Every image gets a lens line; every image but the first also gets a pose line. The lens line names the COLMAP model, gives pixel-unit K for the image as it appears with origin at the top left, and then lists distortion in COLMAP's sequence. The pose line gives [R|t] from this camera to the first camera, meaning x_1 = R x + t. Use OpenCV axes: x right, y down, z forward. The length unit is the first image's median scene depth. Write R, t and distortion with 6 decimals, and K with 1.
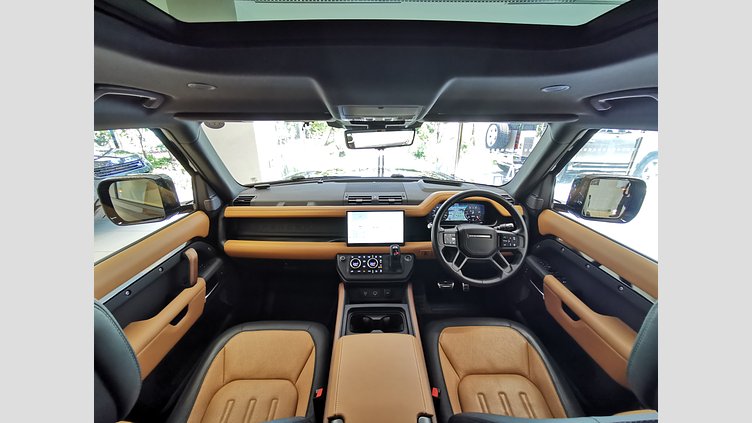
lens RADIAL K [[238.2, 0, 376.0], [0, 238.2, 211.5], [0, 0, 1]] dist [0.000146, 0.000003]
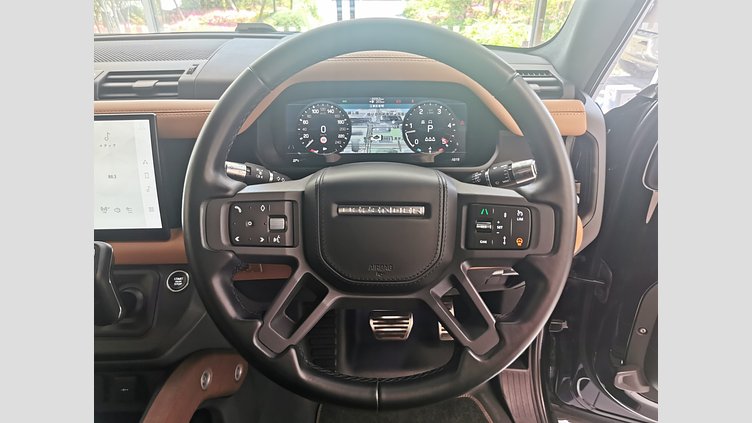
lens RADIAL K [[441.3, 0, 377.6], [0, 441.3, 212.8], [0, 0, 1]] dist [0.000966, -0.000774]
pose [[0.998225, -0.017179, 0.057025, 0.385013], [0.008523, 0.988847, 0.148691, 0.036602], [-0.058944, -0.147941, 0.987238, 0.522690]]
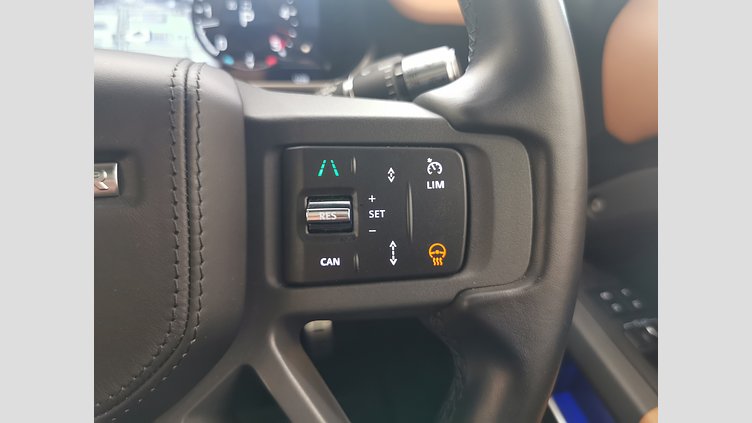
lens RADIAL K [[441.3, 0, 377.6], [0, 441.3, 212.8], [0, 0, 1]] dist [0.000966, -0.000774]
pose [[0.955691, -0.095354, 0.278501, 0.497092], [0.031752, 0.973955, 0.224509, 0.087330], [-0.292655, -0.205718, 0.933827, 0.828606]]
